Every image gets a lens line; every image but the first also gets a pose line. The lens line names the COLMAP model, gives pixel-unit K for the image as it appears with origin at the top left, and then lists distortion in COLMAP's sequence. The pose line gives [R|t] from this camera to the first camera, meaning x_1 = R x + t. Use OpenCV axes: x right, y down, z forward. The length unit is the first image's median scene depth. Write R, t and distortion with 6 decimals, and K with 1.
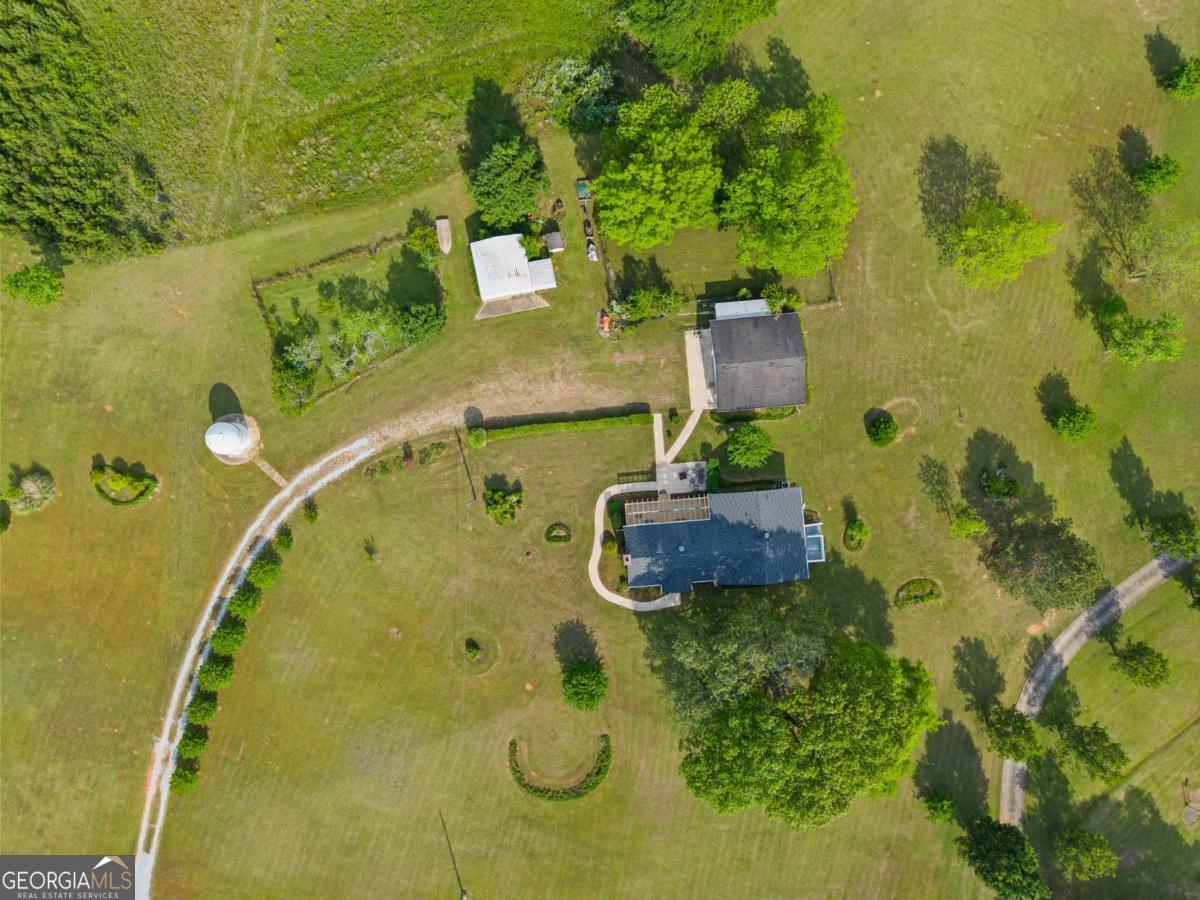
lens RADIAL K [[797.4, 0, 594.2], [0, 797.4, 451.7], [0, 0, 1]] dist [0.058896, -0.052635]
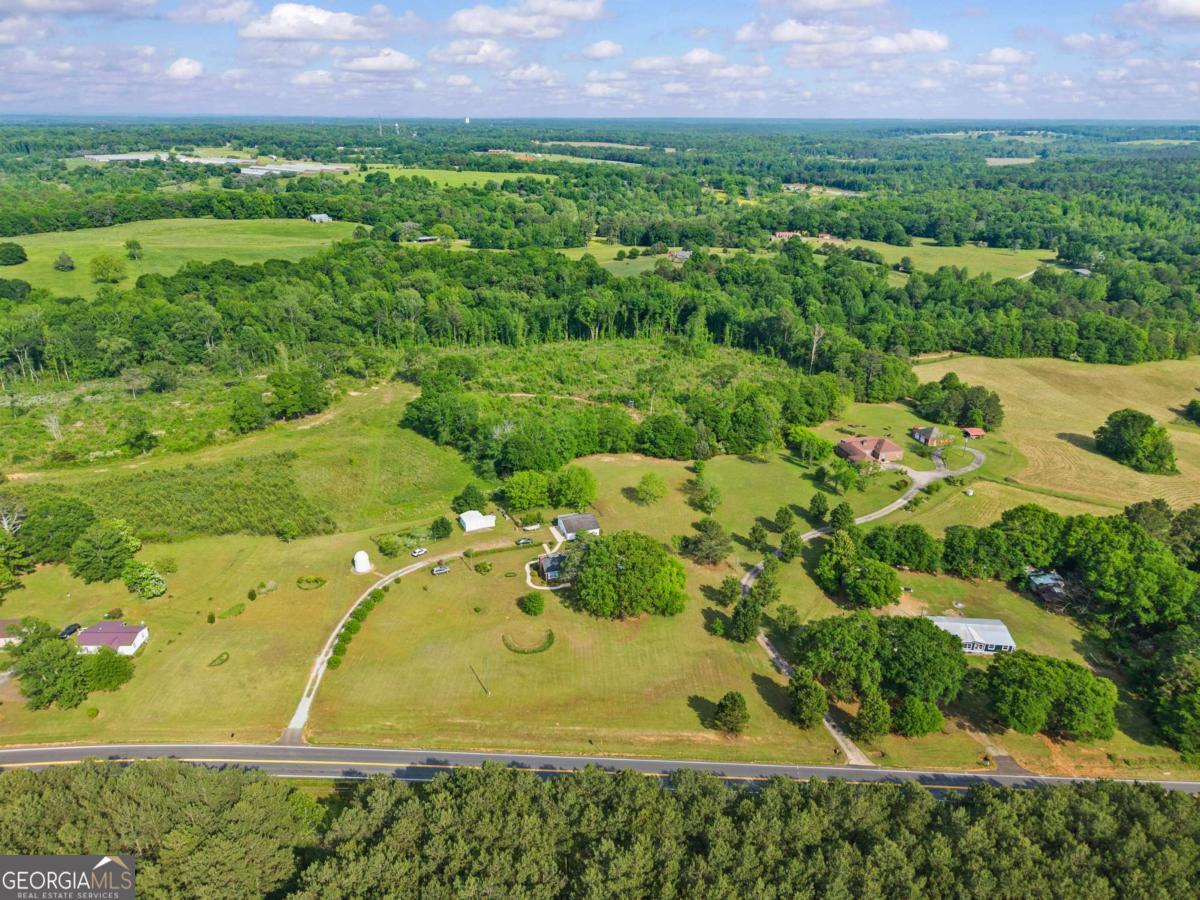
lens RADIAL K [[797.4, 0, 594.2], [0, 797.4, 451.7], [0, 0, 1]] dist [0.058896, -0.052635]
pose [[0.969876, -0.103899, 0.220330, -0.272867], [0.243427, 0.379385, -0.892642, 2.011770], [0.009155, 0.919387, 0.393249, -0.189520]]
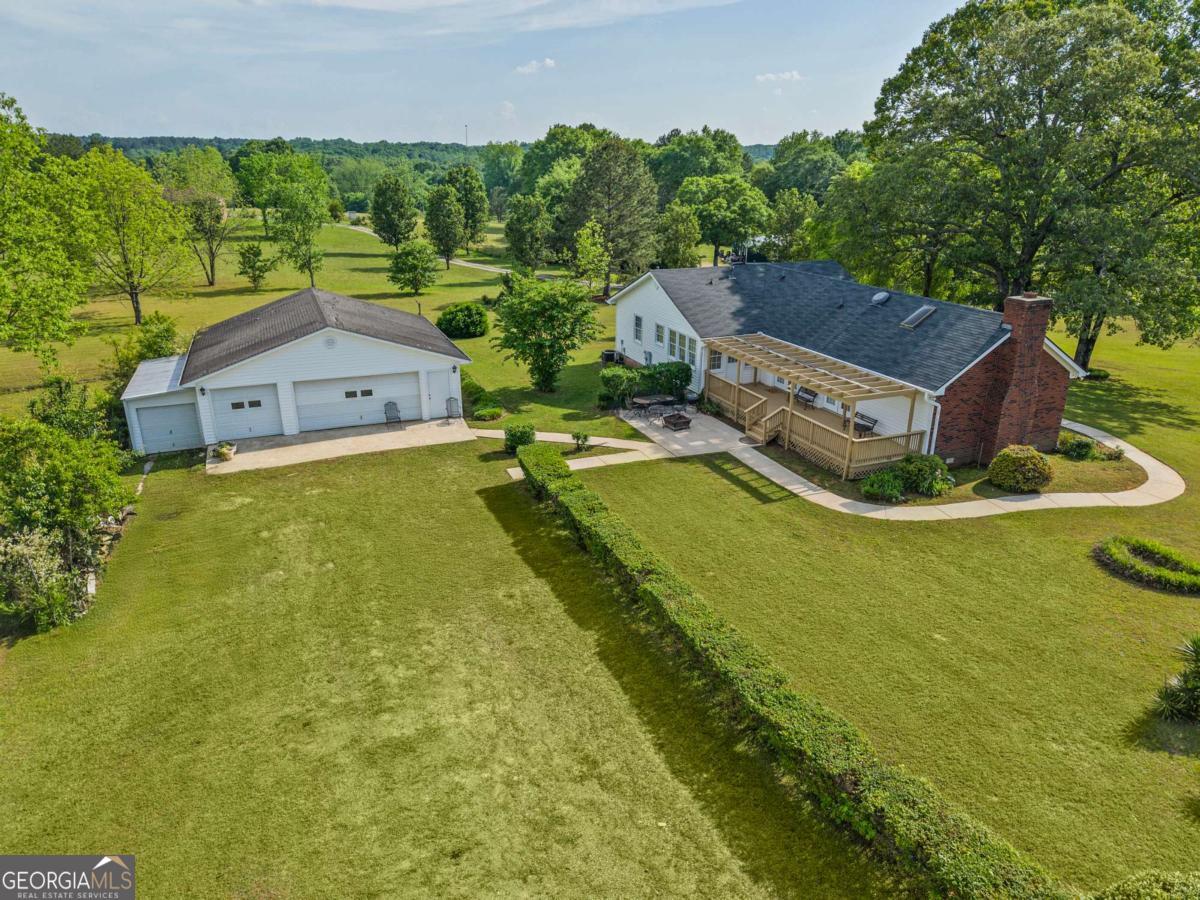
lens RADIAL K [[797.4, 0, 594.2], [0, 797.4, 451.7], [0, 0, 1]] dist [0.058896, -0.052635]
pose [[-0.291392, -0.335383, 0.895885, -0.183292], [0.956408, -0.083209, 0.279927, -0.097778], [-0.019337, 0.938400, 0.345009, 0.894908]]
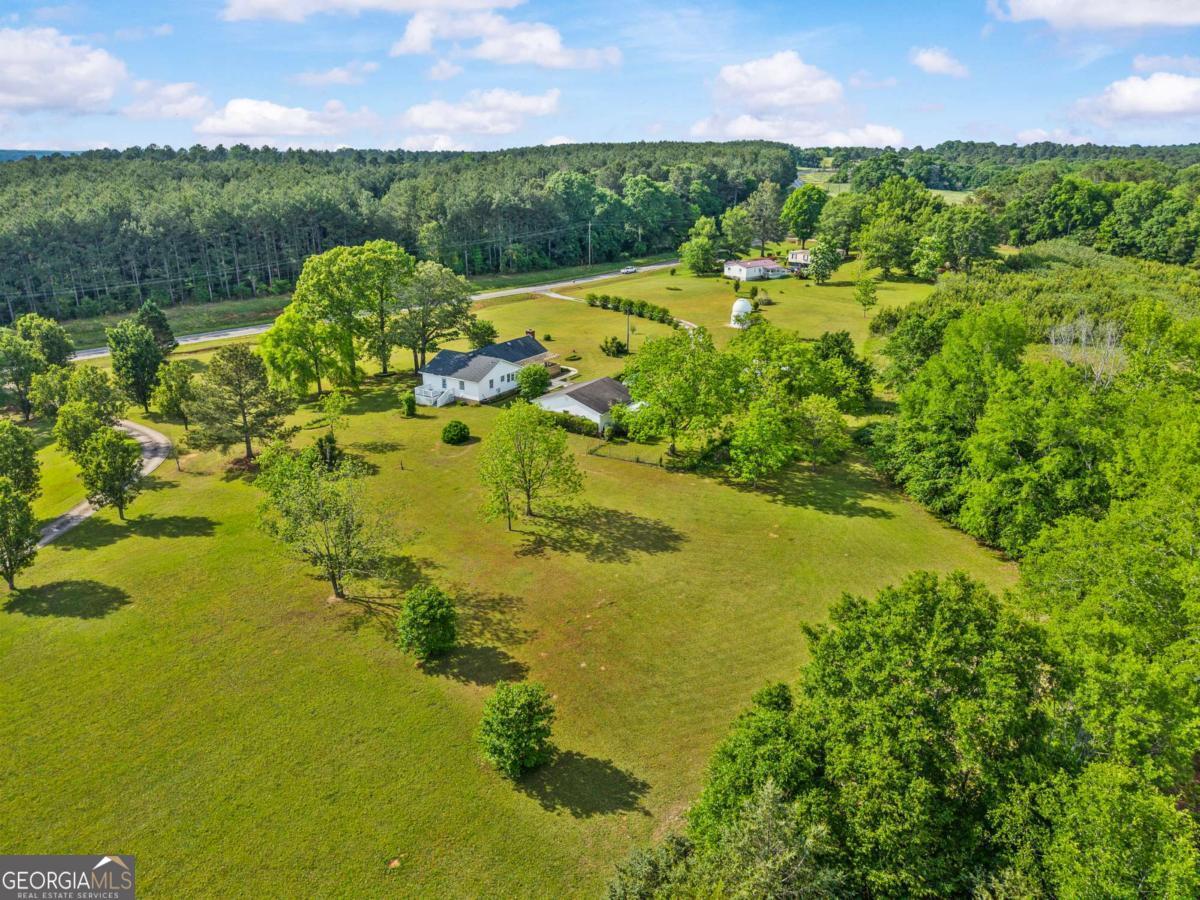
lens RADIAL K [[797.4, 0, 594.2], [0, 797.4, 451.7], [0, 0, 1]] dist [0.058896, -0.052635]
pose [[-0.586909, 0.262668, -0.765862, 1.025049], [-0.809630, -0.183227, 0.557609, -0.719898], [0.006140, 0.947330, 0.320201, 0.708273]]
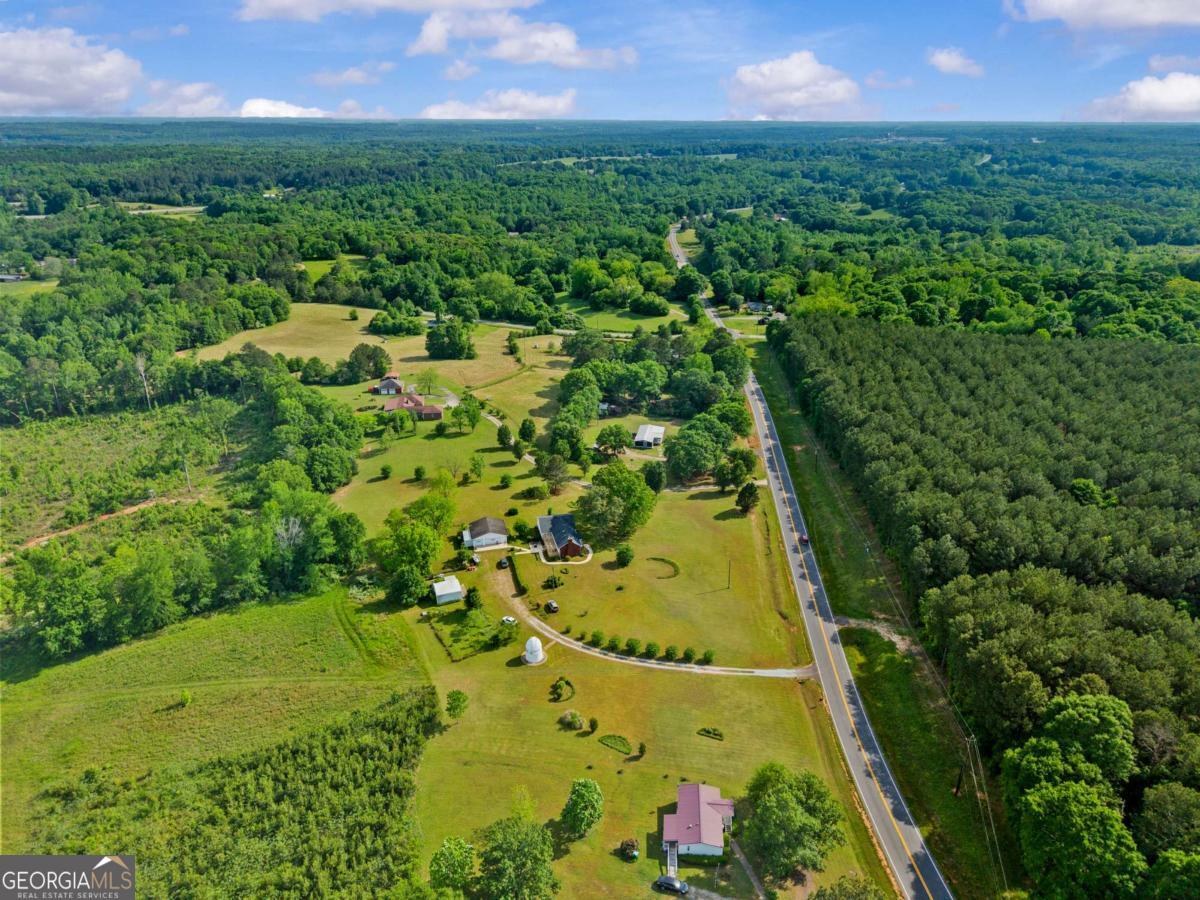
lens RADIAL K [[797.4, 0, 594.2], [0, 797.4, 451.7], [0, 0, 1]] dist [0.058896, -0.052635]
pose [[-0.148800, -0.392237, 0.907749, -2.008791], [0.988708, -0.042556, 0.143683, -0.129678], [-0.017728, 0.918879, 0.394141, -0.227153]]
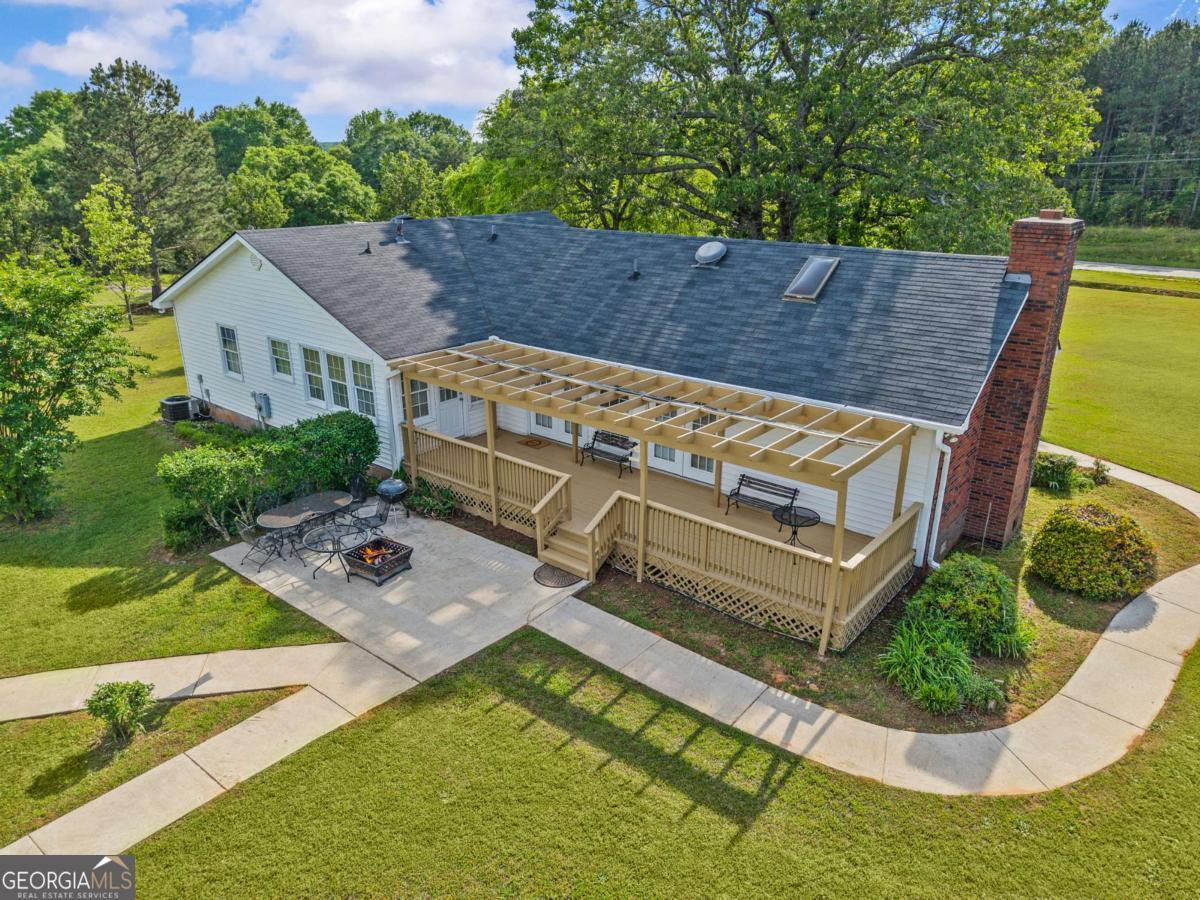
lens RADIAL K [[797.4, 0, 594.2], [0, 797.4, 451.7], [0, 0, 1]] dist [0.058896, -0.052635]
pose [[-0.715723, -0.247551, 0.653038, -0.007096], [0.698122, -0.227991, 0.678709, -0.036550], [-0.019129, 0.941668, 0.335999, 0.930090]]
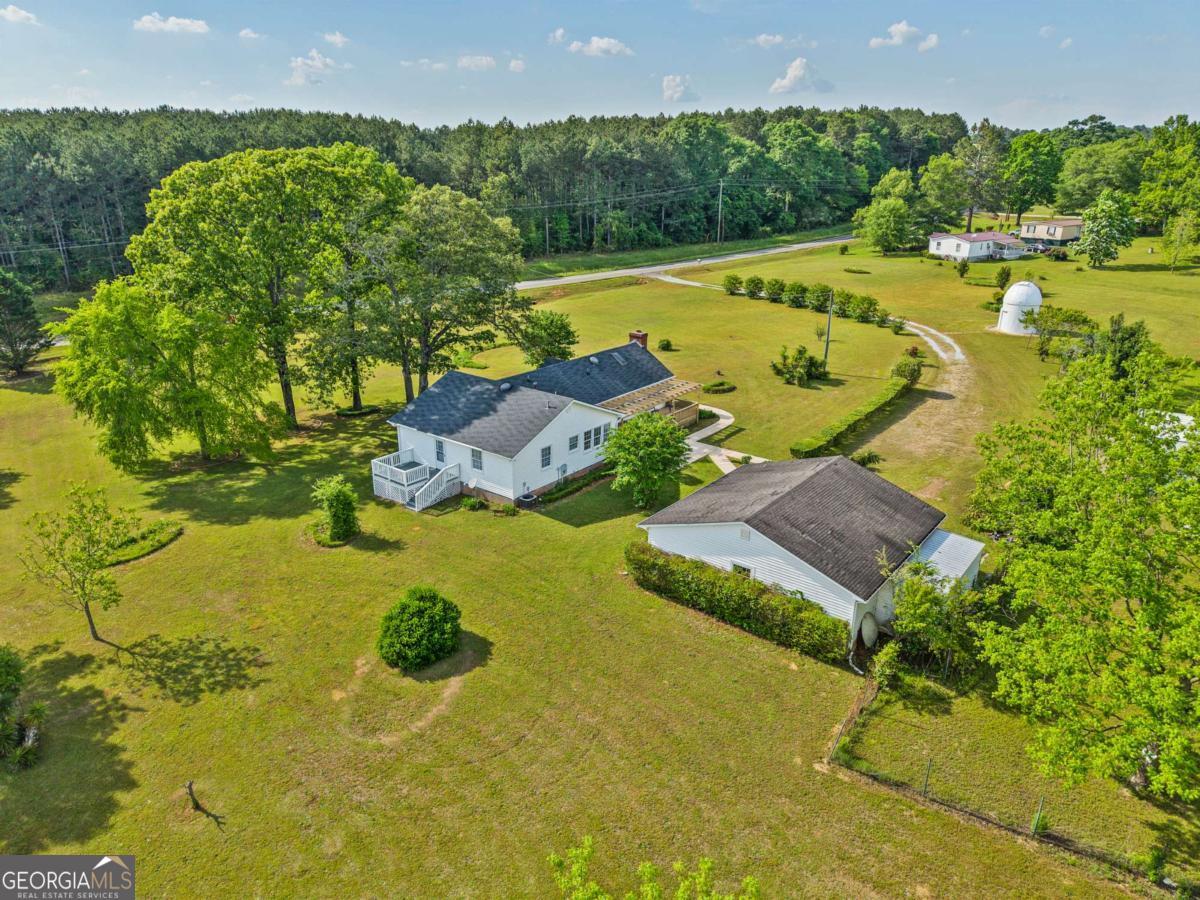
lens RADIAL K [[797.4, 0, 594.2], [0, 797.4, 451.7], [0, 0, 1]] dist [0.058896, -0.052635]
pose [[-0.681110, 0.237011, -0.692759, 0.529329], [-0.732159, -0.213108, 0.646937, -0.282826], [0.005699, 0.947845, 0.318680, 0.823243]]
